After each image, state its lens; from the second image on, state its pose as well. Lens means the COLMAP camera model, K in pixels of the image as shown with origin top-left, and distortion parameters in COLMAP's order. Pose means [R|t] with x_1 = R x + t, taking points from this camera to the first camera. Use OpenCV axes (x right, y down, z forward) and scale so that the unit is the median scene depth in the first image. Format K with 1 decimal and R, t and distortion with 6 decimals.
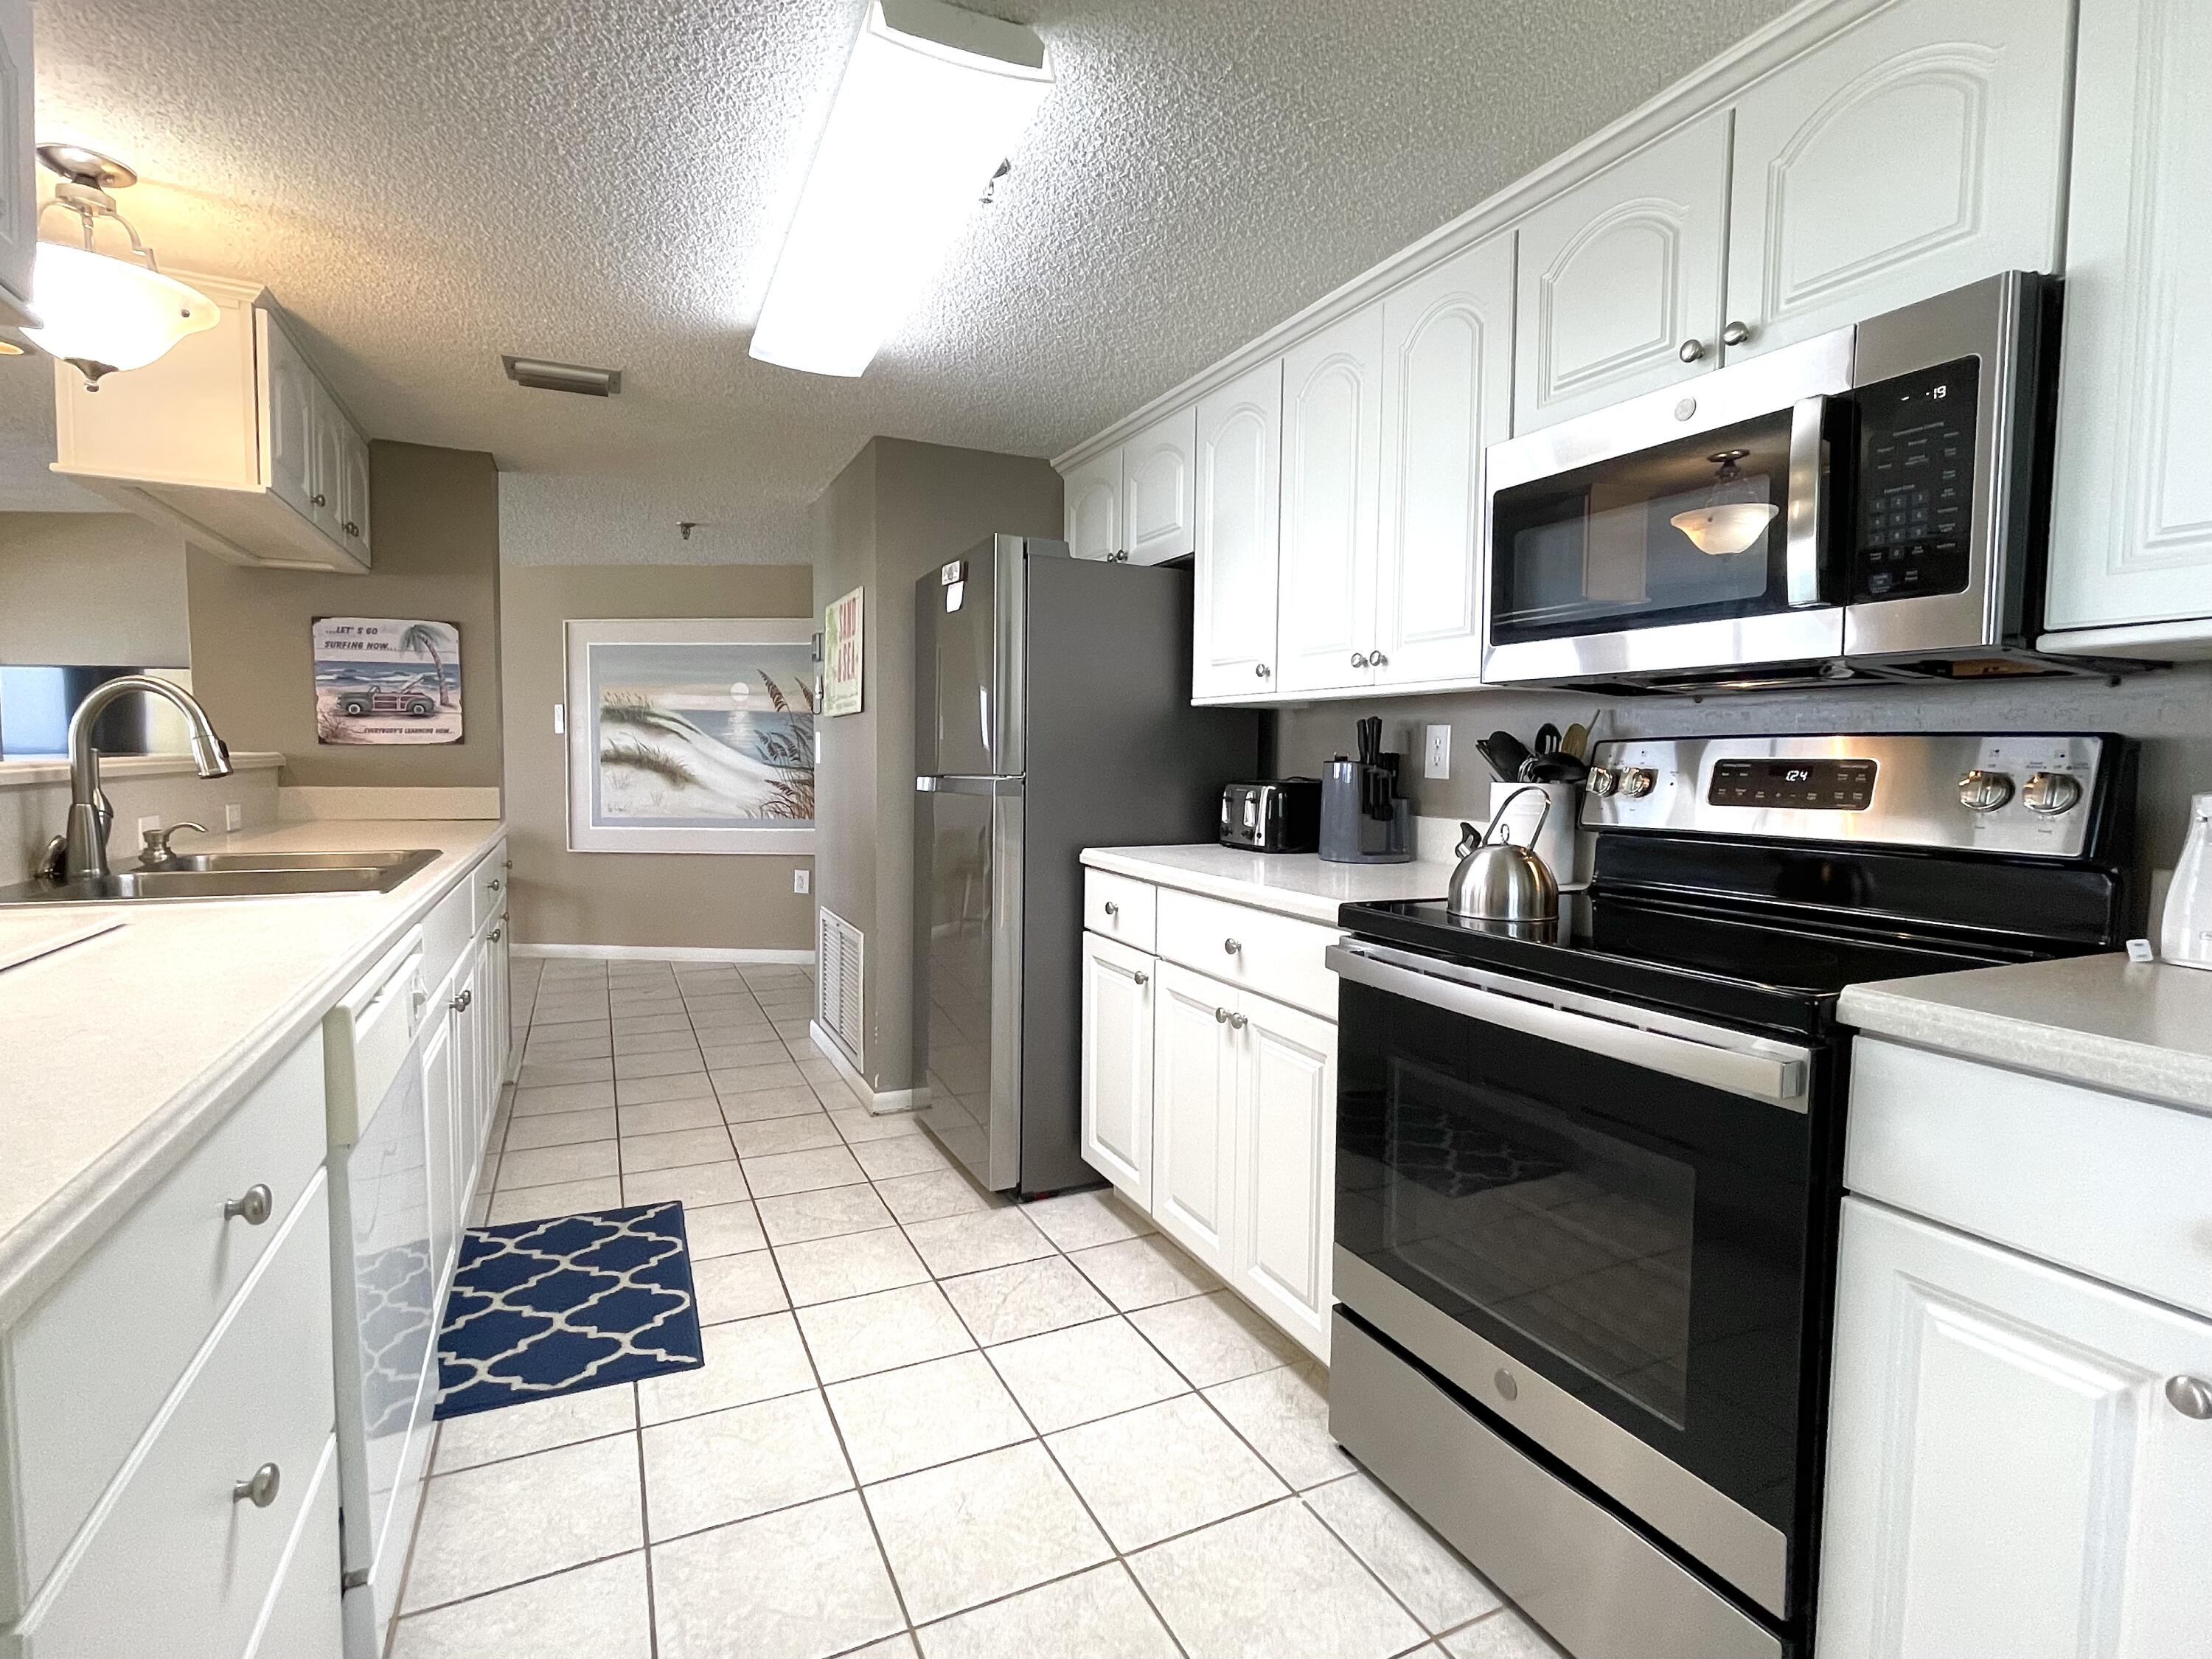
lens RADIAL K [[1069.9, 0, 1106.0], [0, 1069.9, 829.5], [0, 0, 1]] dist [0.000744, 0.000436]
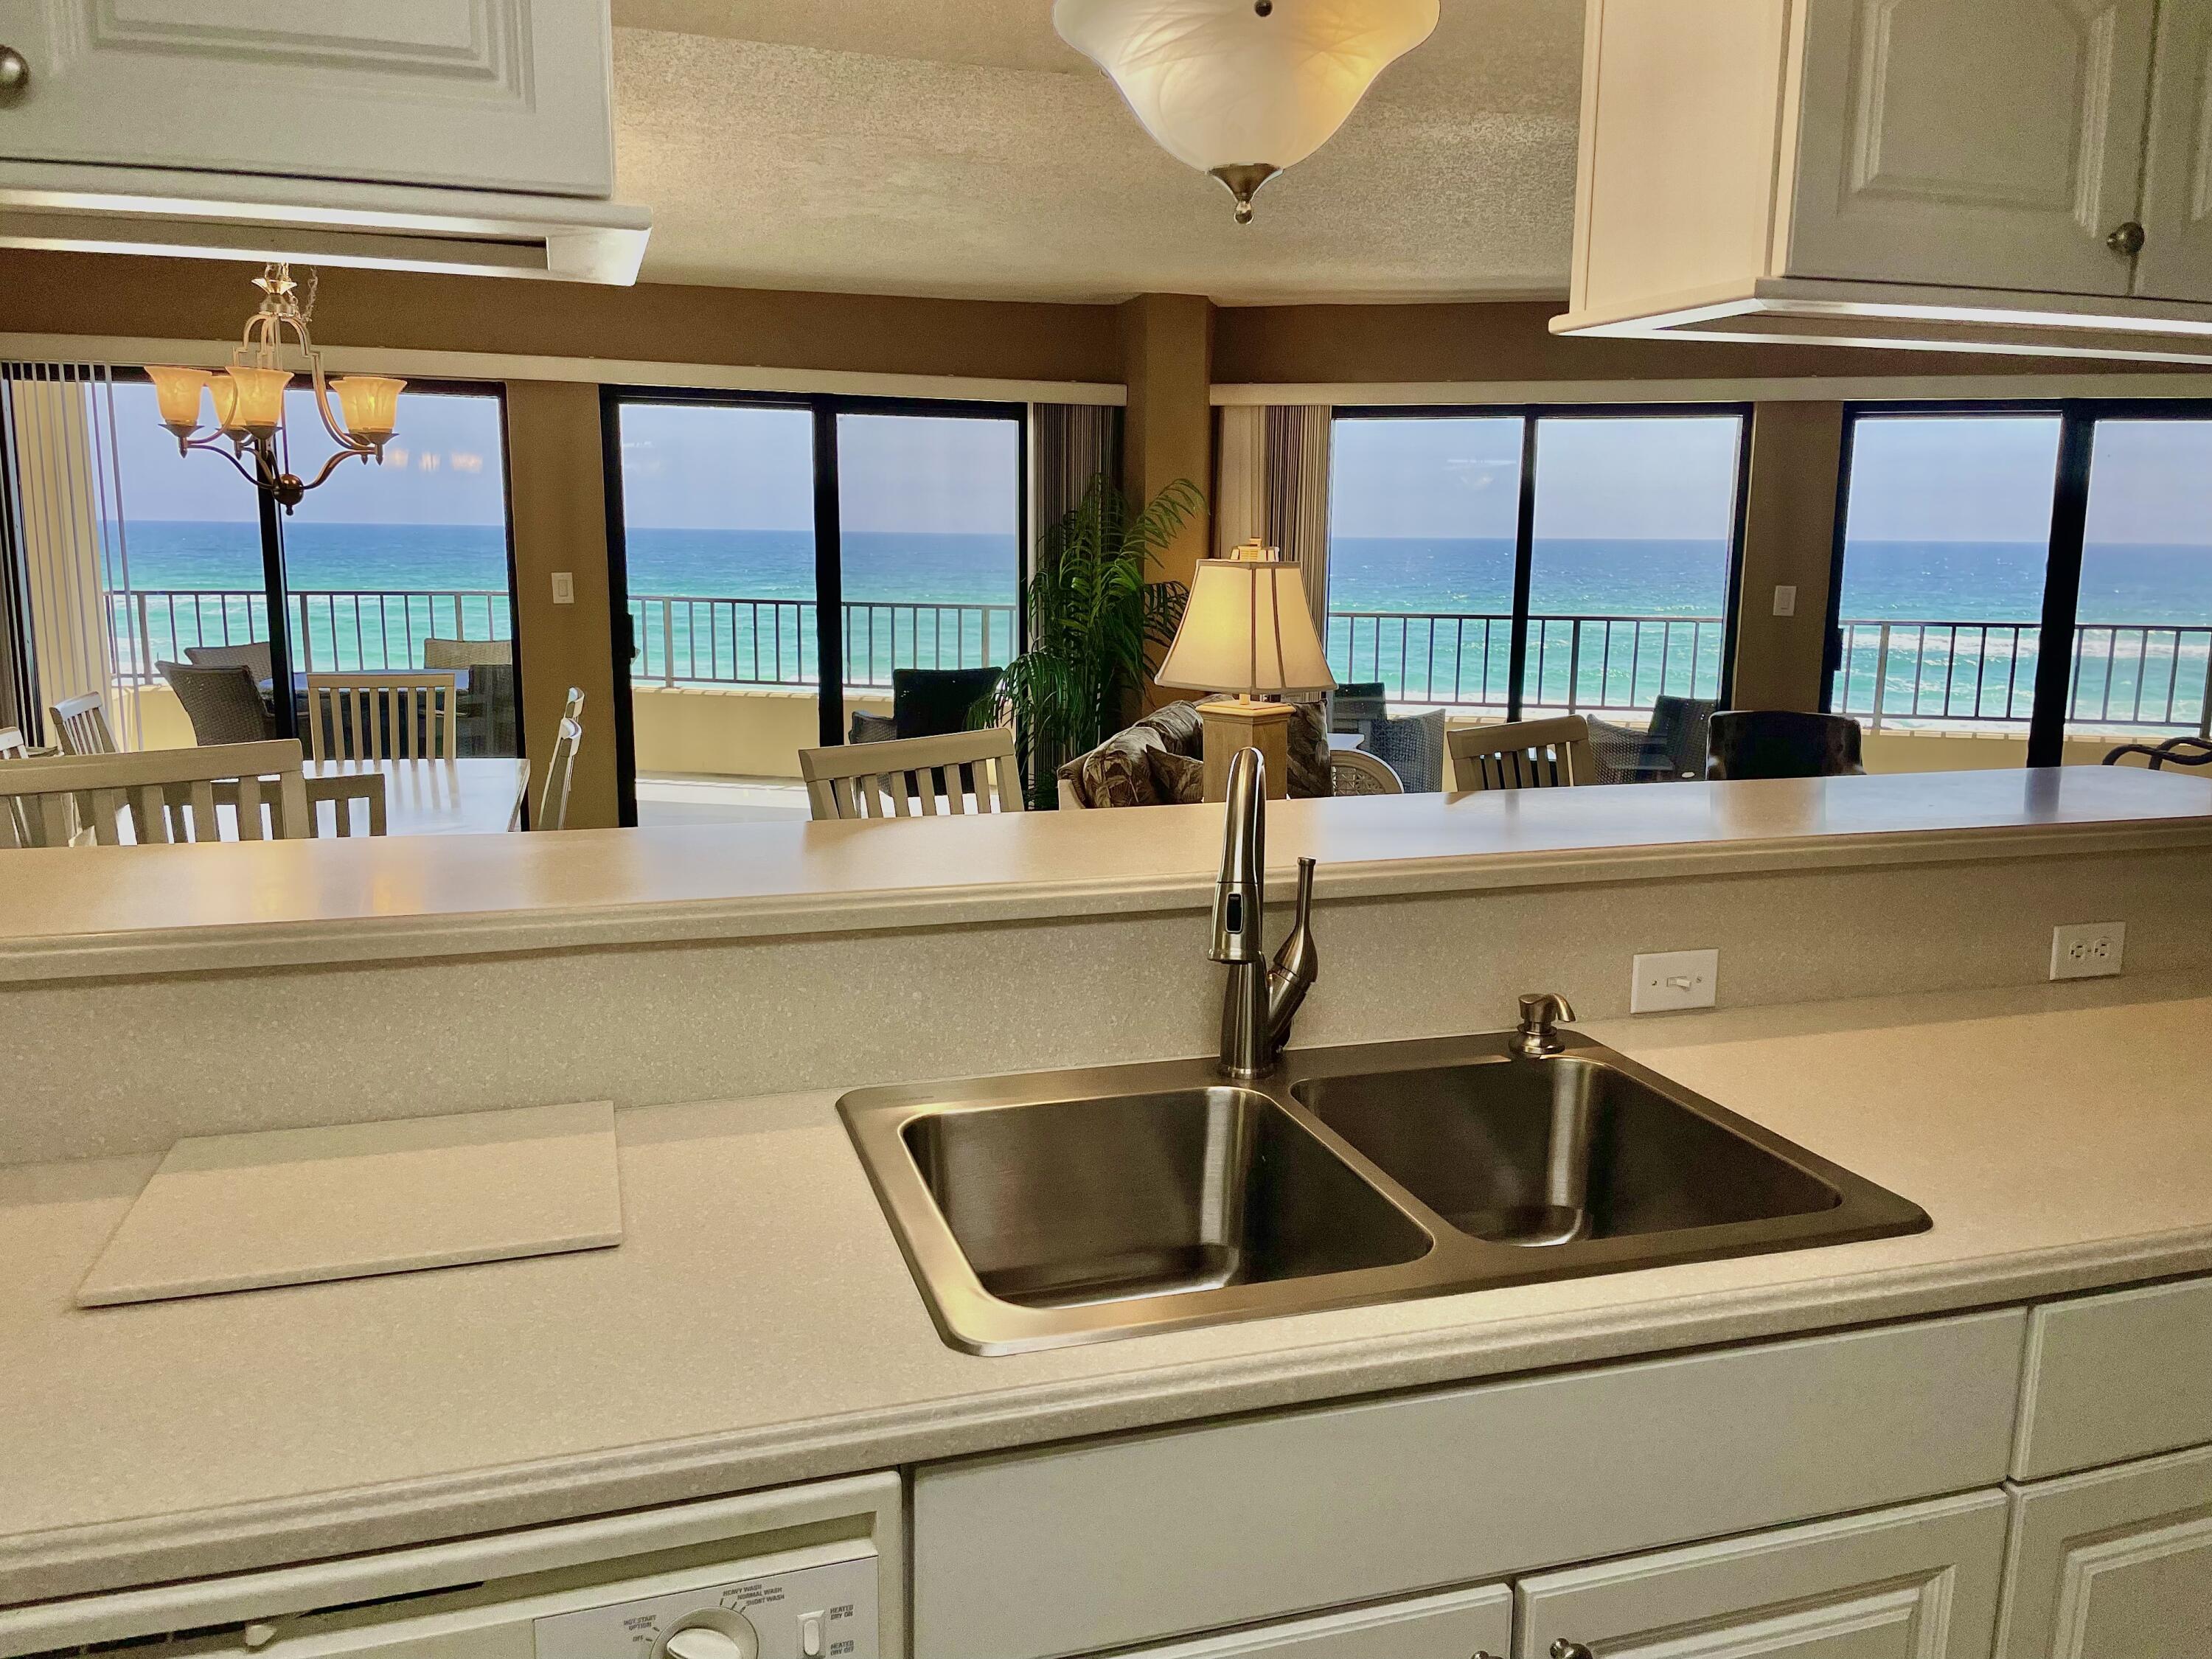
lens RADIAL K [[1654.9, 0, 1106.0], [0, 1654.9, 829.5], [0, 0, 1]] dist [0.080444, -0.118688]
pose [[-0.146560, 0.159688, -0.976227, -0.051508], [-0.084247, 0.981283, 0.173163, -0.160340], [0.985608, 0.107623, -0.130364, 0.694972]]
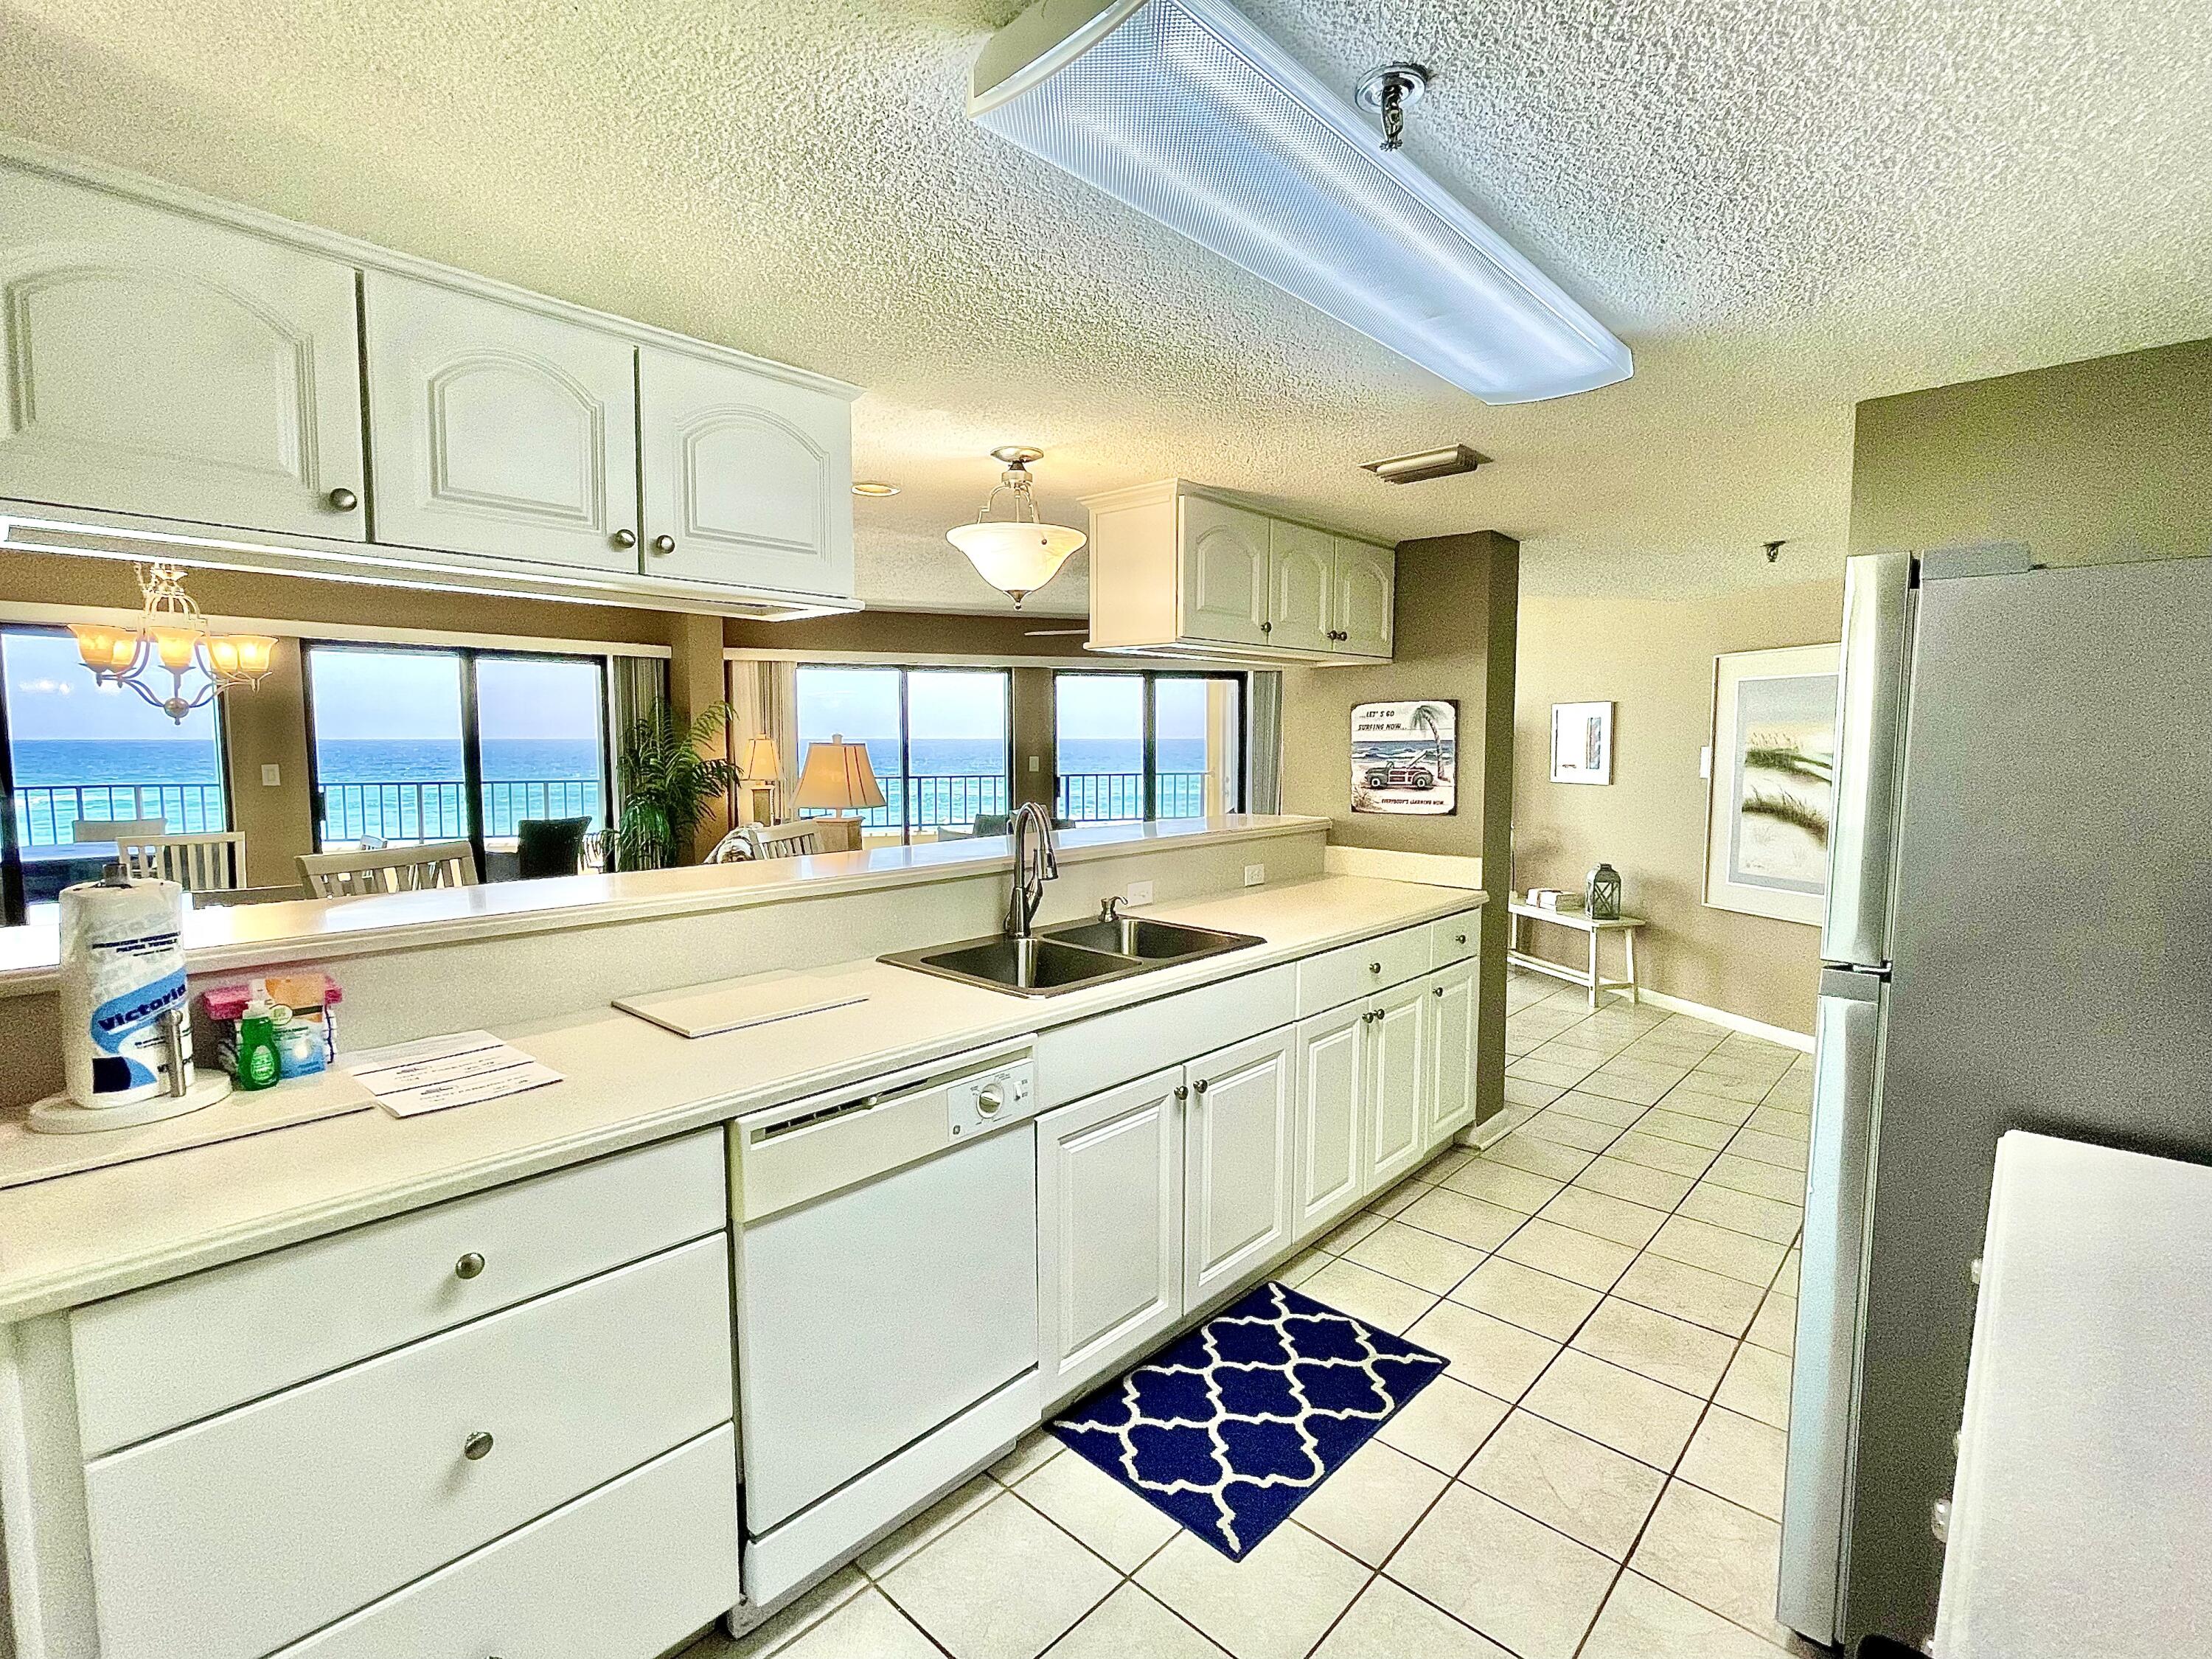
lens RADIAL K [[1039.5, 0, 1109.3], [0, 1039.5, 815.6], [0, 0, 1]] dist [-0.012113, -0.000167]
pose [[0.372258, 0.056490, -0.926408, 0.269357], [-0.060985, 0.997478, 0.036318, -0.120723], [0.926123, 0.042978, 0.374765, 0.388792]]
